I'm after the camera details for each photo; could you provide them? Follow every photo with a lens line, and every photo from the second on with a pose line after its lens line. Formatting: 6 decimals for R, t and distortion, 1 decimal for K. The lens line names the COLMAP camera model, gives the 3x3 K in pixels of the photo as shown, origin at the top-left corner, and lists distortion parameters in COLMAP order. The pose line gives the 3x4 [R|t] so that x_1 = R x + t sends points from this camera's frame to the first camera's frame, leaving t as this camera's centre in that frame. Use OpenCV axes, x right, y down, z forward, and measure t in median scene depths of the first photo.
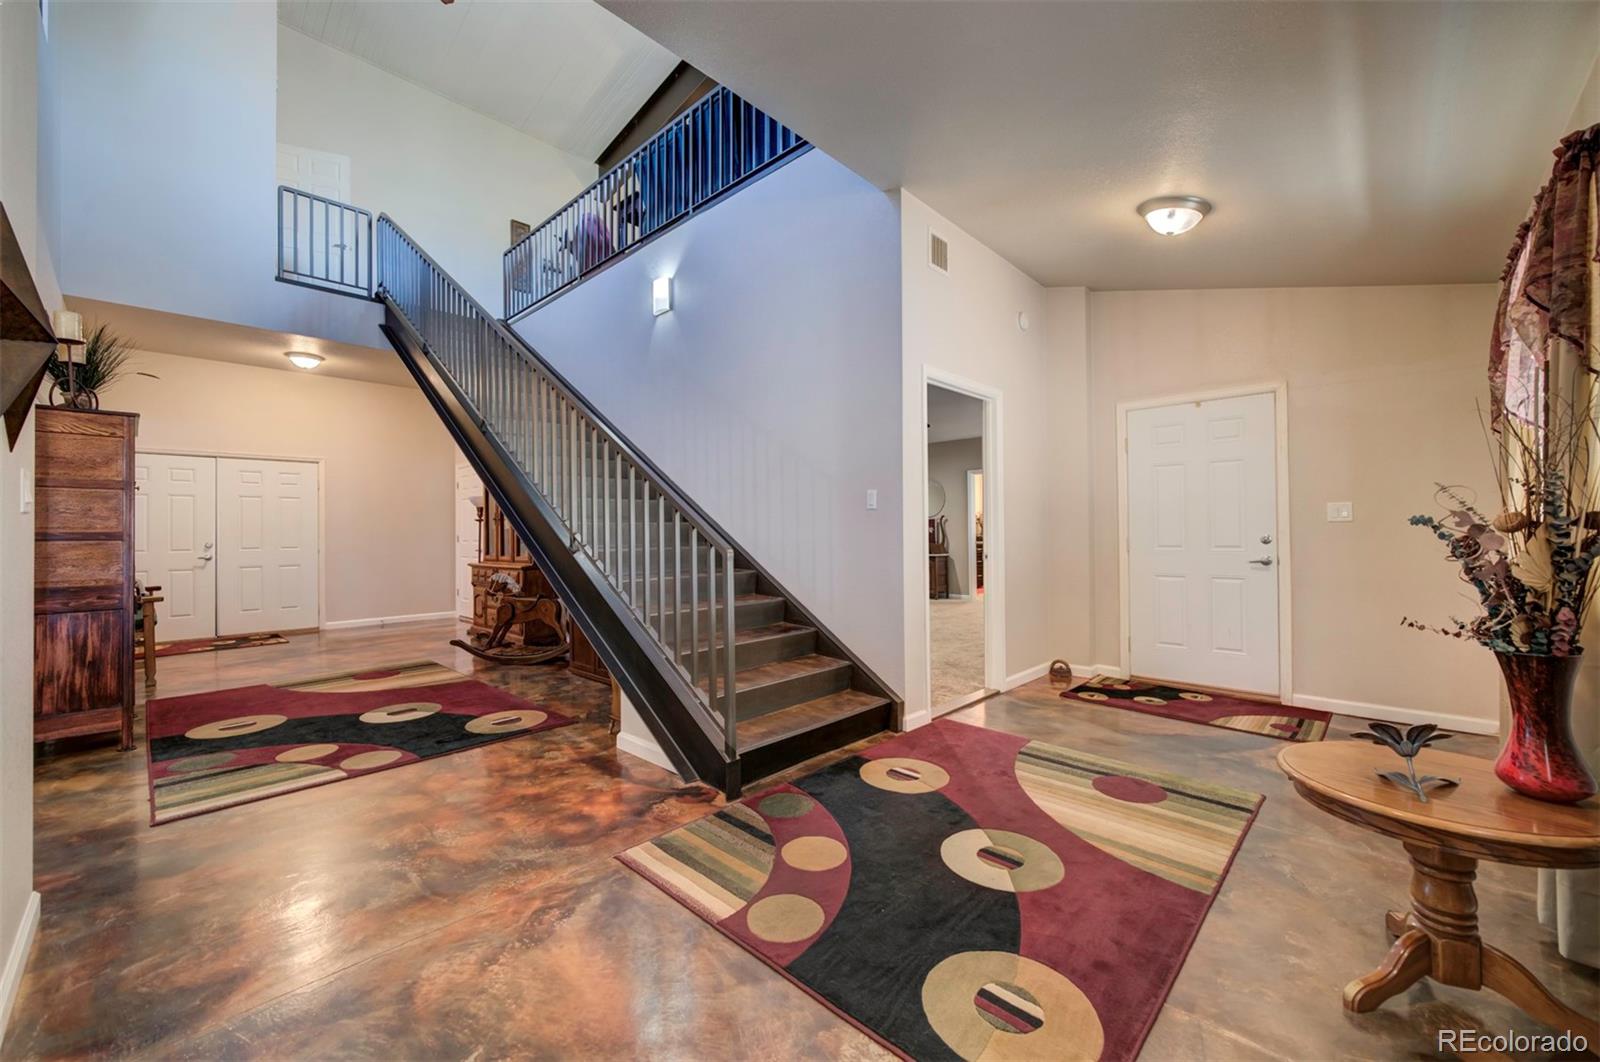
lens RADIAL K [[630.0, 0, 820.5], [0, 630.0, 524.5], [0, 0, 1]] dist [-0.003615, 0.000674]
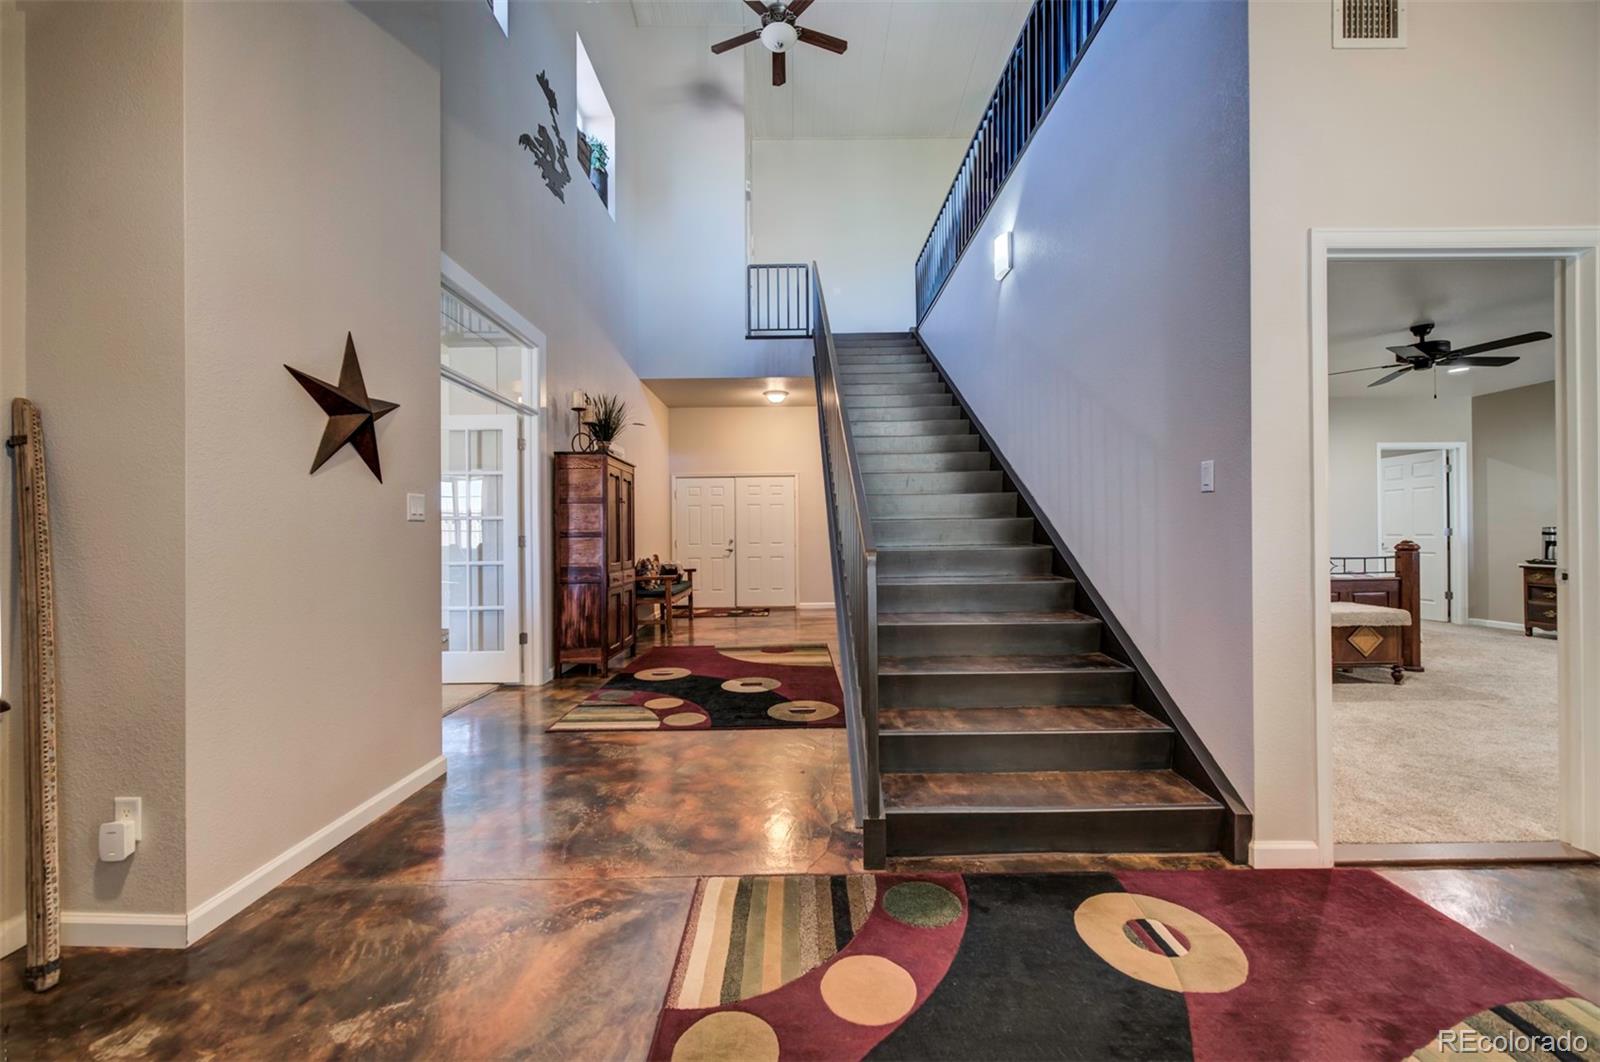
lens RADIAL K [[630.0, 0, 788.3], [0, 630.0, 534.0], [0, 0, 1]] dist [-0.003615, 0.000674]
pose [[0.678070, -0.000175, -0.734997, 0.290242], [0.013553, 0.999833, 0.012266, 0.004587], [0.734873, -0.018278, 0.677959, 0.307153]]
